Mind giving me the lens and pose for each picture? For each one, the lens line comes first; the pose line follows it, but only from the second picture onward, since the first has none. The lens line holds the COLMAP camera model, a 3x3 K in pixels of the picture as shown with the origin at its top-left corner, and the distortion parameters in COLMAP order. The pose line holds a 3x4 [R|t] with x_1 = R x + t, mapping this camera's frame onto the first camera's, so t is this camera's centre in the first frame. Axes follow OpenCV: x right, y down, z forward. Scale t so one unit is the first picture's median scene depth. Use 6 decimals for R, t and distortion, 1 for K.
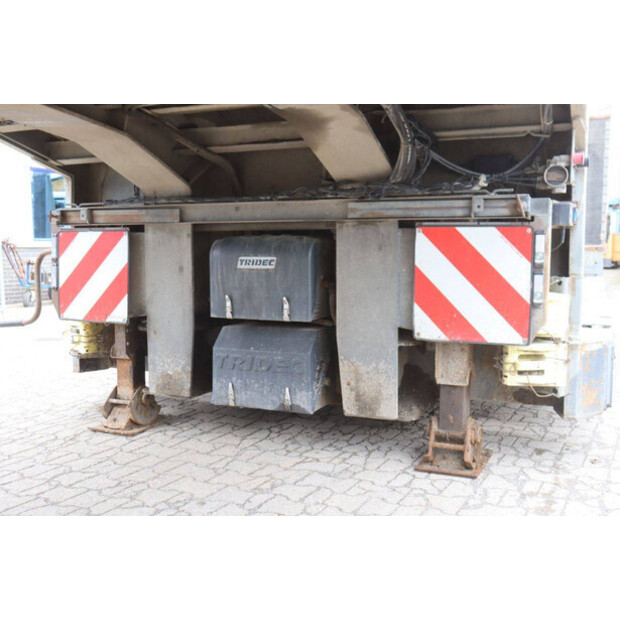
lens RADIAL K [[621.9, 0, 310.0], [0, 621.9, 310.0], [0, 0, 1]] dist [-0.063929, 0.028503]
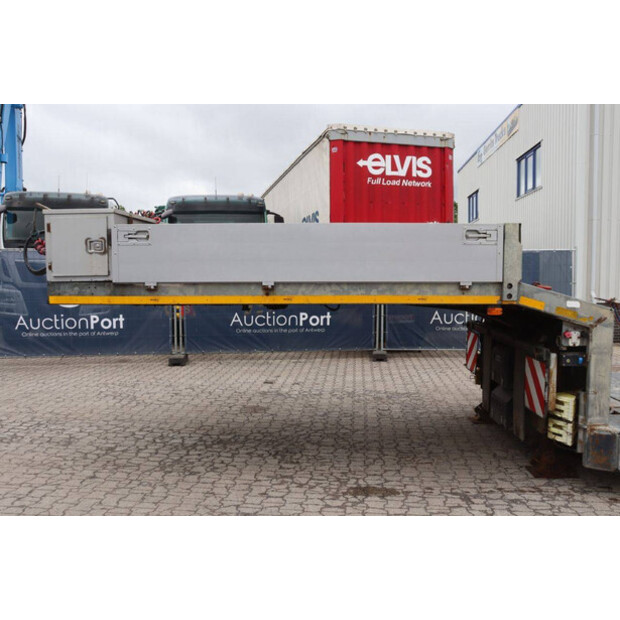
lens RADIAL K [[559.2, 0, 310.0], [0, 559.2, 310.0], [0, 0, 1]] dist [-0.063062, 0.004399]
pose [[0.367424, 0.065475, -0.927746, 1.639508], [-0.067155, 0.996783, 0.043751, -0.314929], [0.927626, 0.046228, 0.370639, -0.419166]]
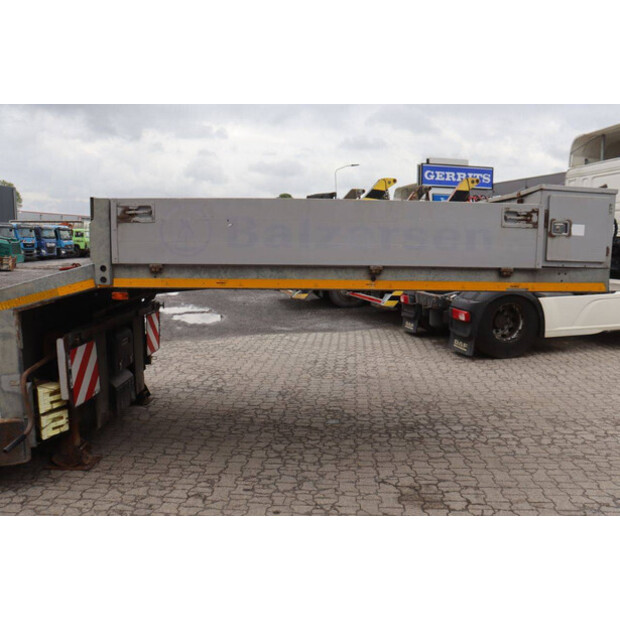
lens RADIAL K [[510.1, 0, 322.5], [0, 510.1, 302.7], [0, 0, 1]] dist [-0.165509, 0.138899]
pose [[-0.402563, -0.111606, 0.908563, -2.072530], [0.057500, 0.987497, 0.146779, -0.457272], [-0.913584, 0.111330, -0.391113, 1.111671]]
